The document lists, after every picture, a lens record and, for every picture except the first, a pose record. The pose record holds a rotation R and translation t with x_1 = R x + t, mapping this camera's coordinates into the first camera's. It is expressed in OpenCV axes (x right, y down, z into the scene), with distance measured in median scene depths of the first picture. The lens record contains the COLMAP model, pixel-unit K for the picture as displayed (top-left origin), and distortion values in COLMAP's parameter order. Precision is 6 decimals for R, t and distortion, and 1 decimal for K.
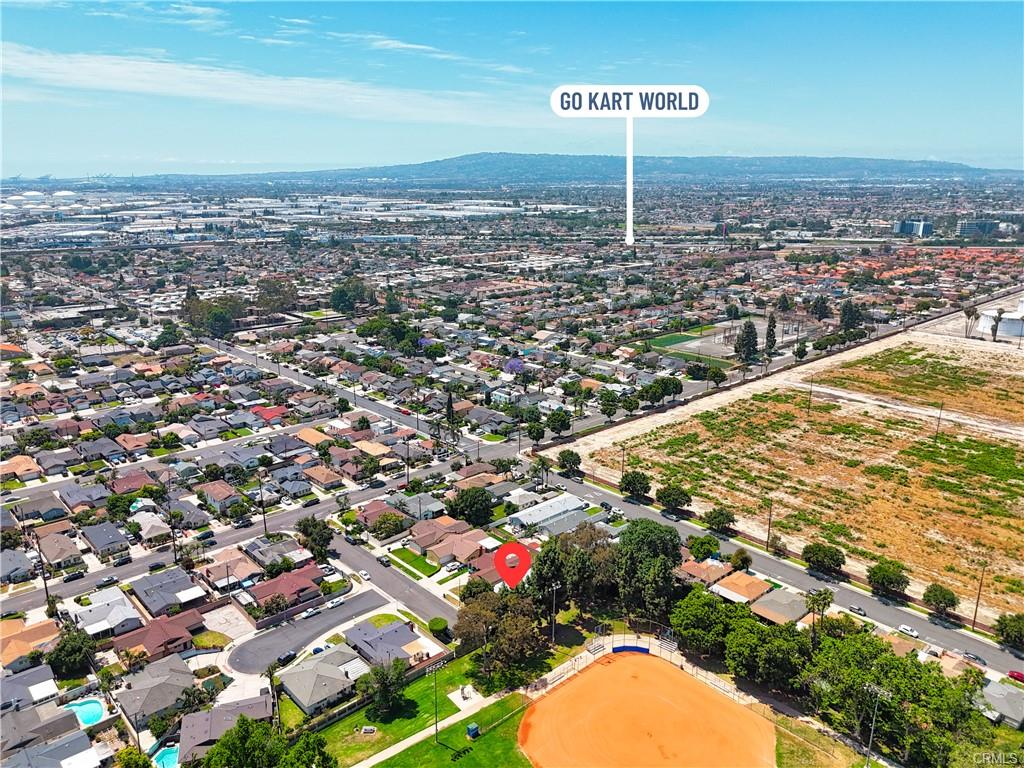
lens RADIAL K [[750.4, 0, 499.7], [0, 750.4, 371.3], [0, 0, 1]] dist [0.067672, -0.049974]
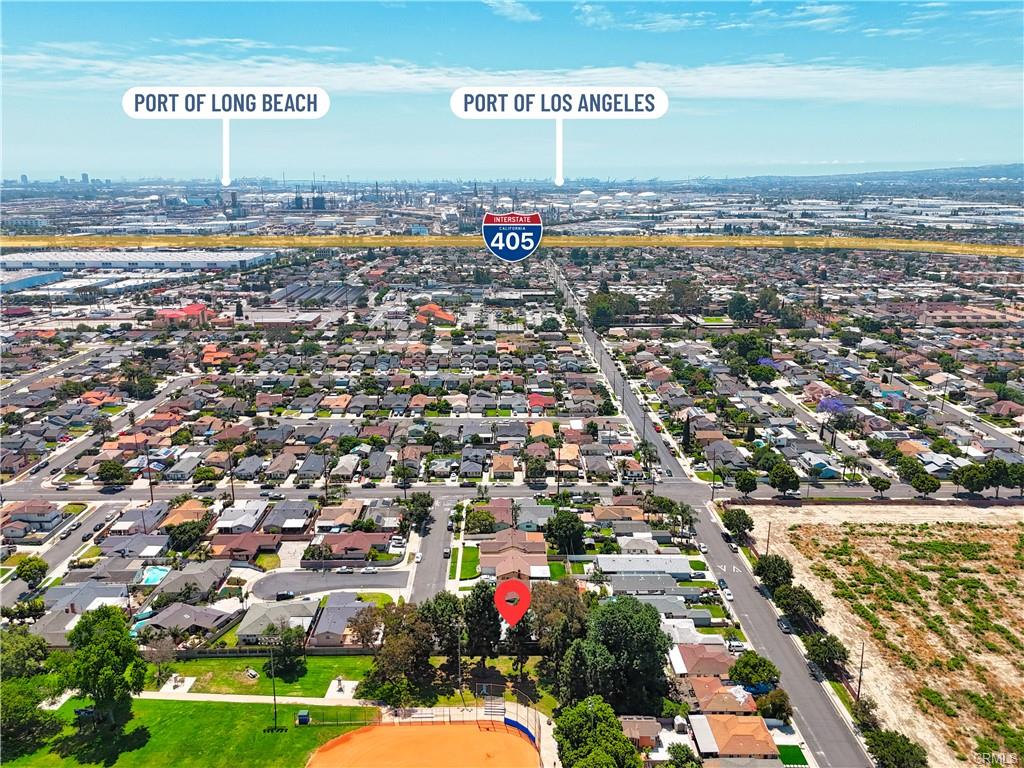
lens RADIAL K [[749.4, 0, 505.0], [0, 749.4, 384.0], [0, 0, 1]] dist [0.057289, -0.044030]
pose [[0.755274, 0.176138, -0.631297, 0.368094], [-0.166771, 0.983155, 0.074788, -0.045799], [0.633836, 0.048796, 0.771927, 0.178796]]
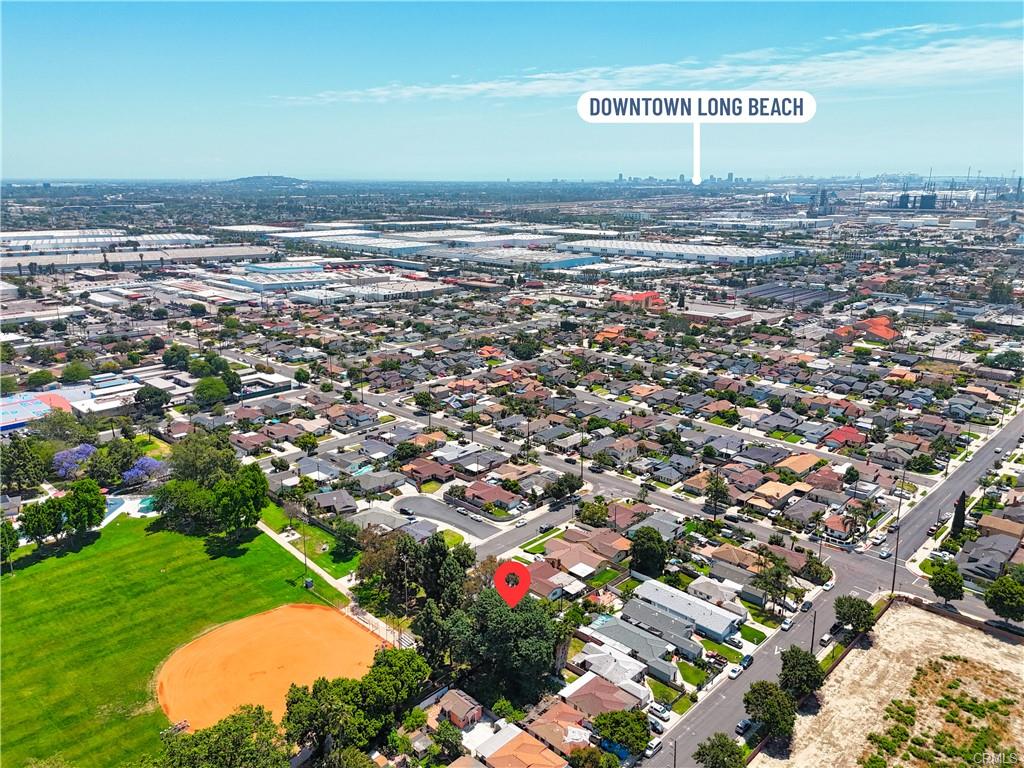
lens RADIAL K [[750.4, 0, 499.7], [0, 750.4, 371.3], [0, 0, 1]] dist [0.067672, -0.049974]
pose [[0.074067, 0.253757, -0.964428, 0.603423], [-0.250096, 0.940906, 0.228361, -0.141365], [0.965384, 0.224286, 0.133153, 0.530953]]
